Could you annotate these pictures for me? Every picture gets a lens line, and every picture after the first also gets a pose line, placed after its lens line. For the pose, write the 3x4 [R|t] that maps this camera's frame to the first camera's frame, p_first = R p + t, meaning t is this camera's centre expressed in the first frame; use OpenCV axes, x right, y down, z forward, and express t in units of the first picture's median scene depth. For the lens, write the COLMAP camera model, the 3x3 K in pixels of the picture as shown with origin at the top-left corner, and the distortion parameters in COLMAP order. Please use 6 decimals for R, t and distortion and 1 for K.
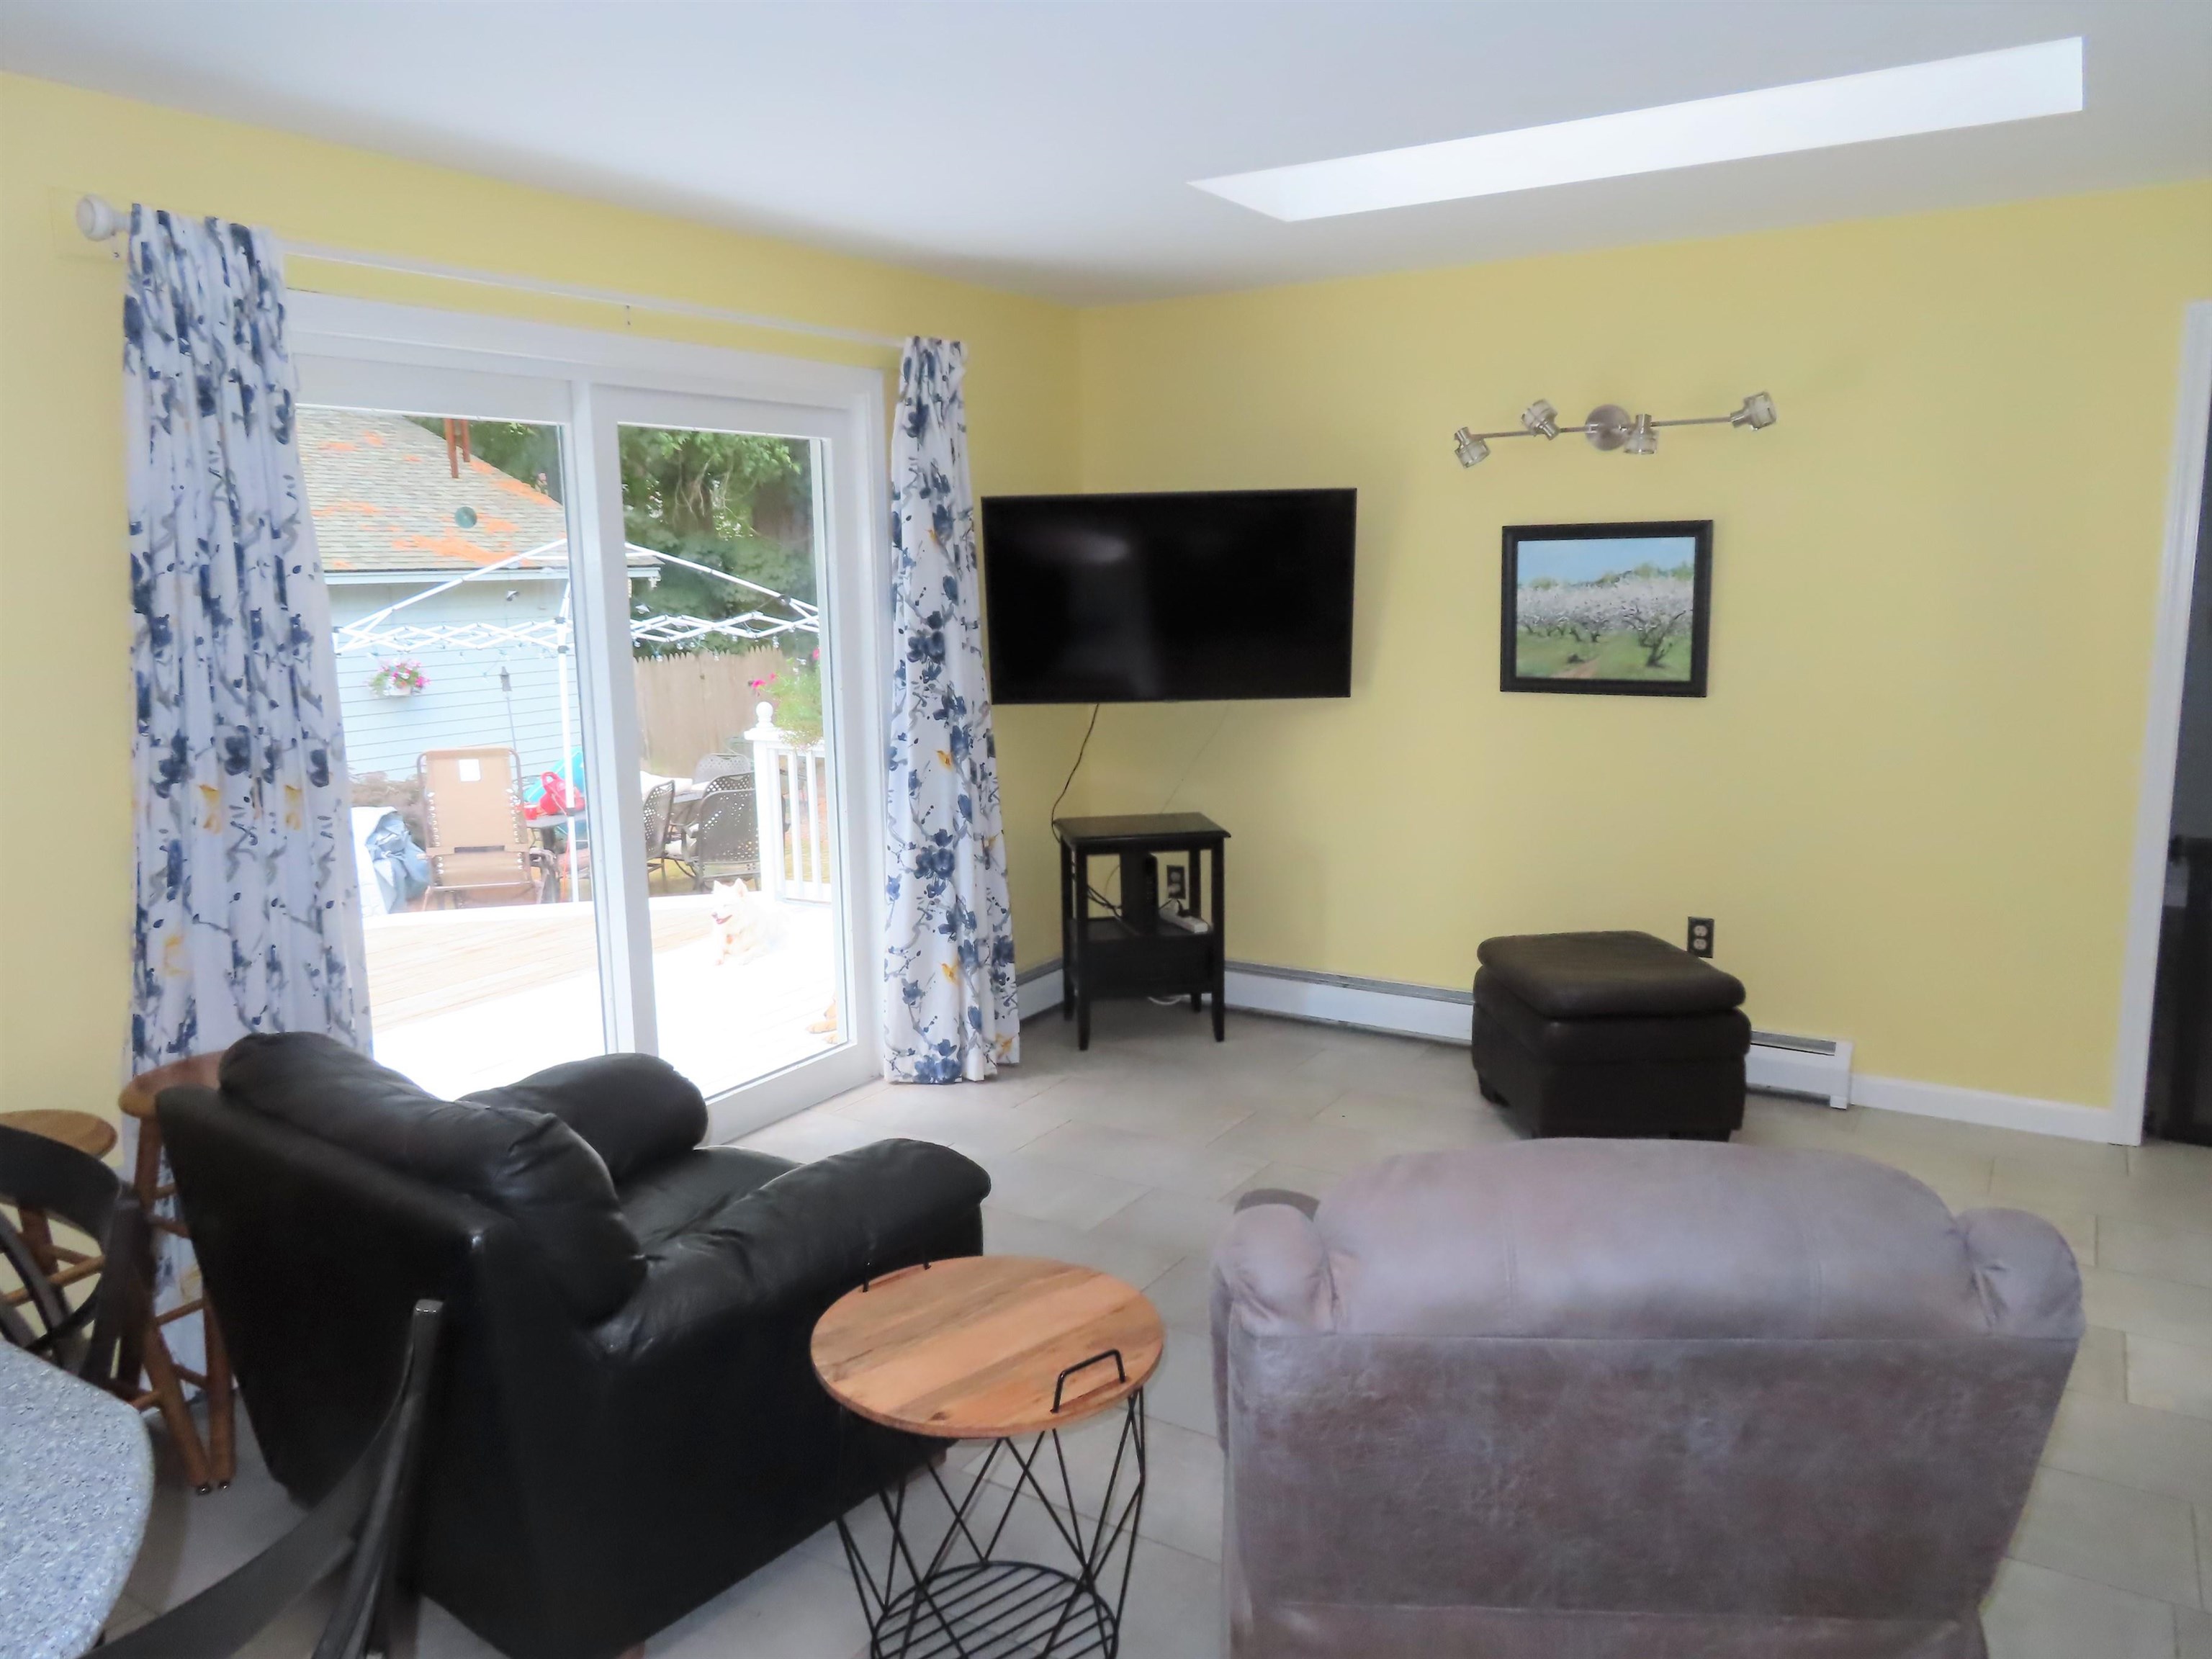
lens RADIAL K [[1593.5, 0, 1102.8], [0, 1593.5, 838.3], [0, 0, 1]] dist [-0.000359, 0.000646]
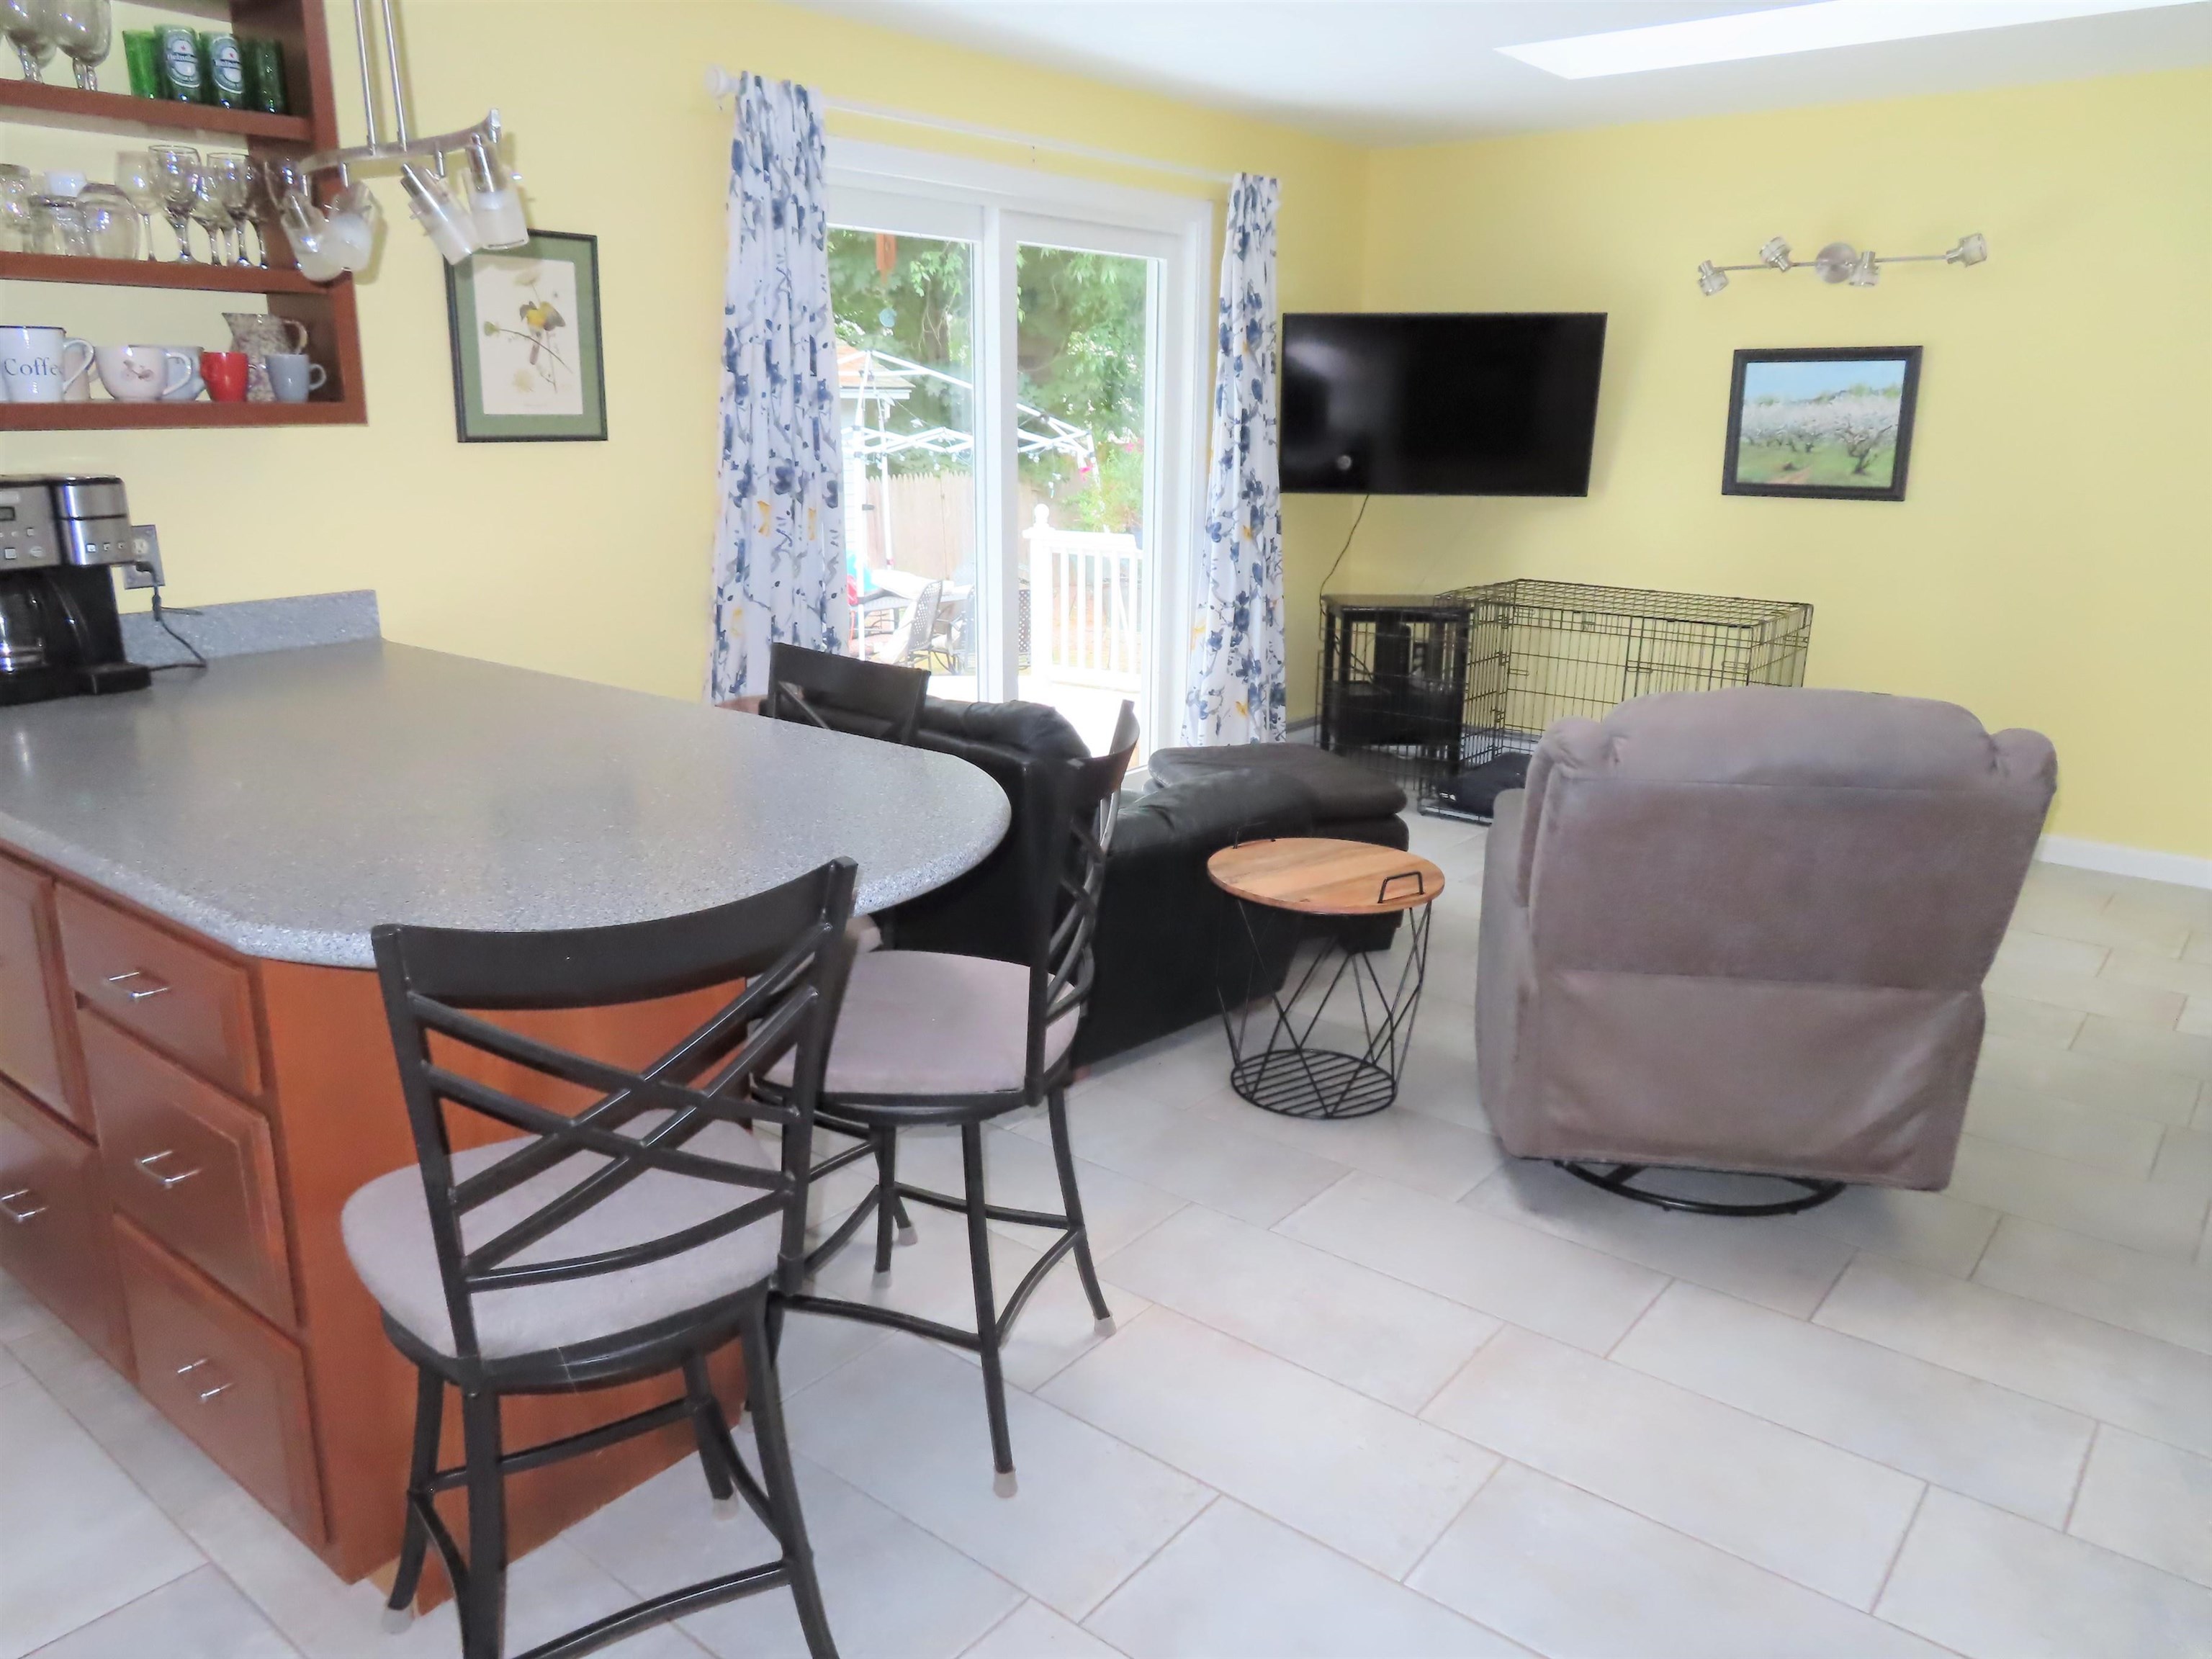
lens RADIAL K [[1588.5, 0, 1106.0], [0, 1588.5, 829.5], [0, 0, 1]] dist [-0.005524, -0.002720]
pose [[0.992799, 0.055659, -0.106075, -0.065781], [-0.046076, 0.994808, 0.090747, 0.073548], [0.110575, -0.085206, 0.990209, -0.239336]]
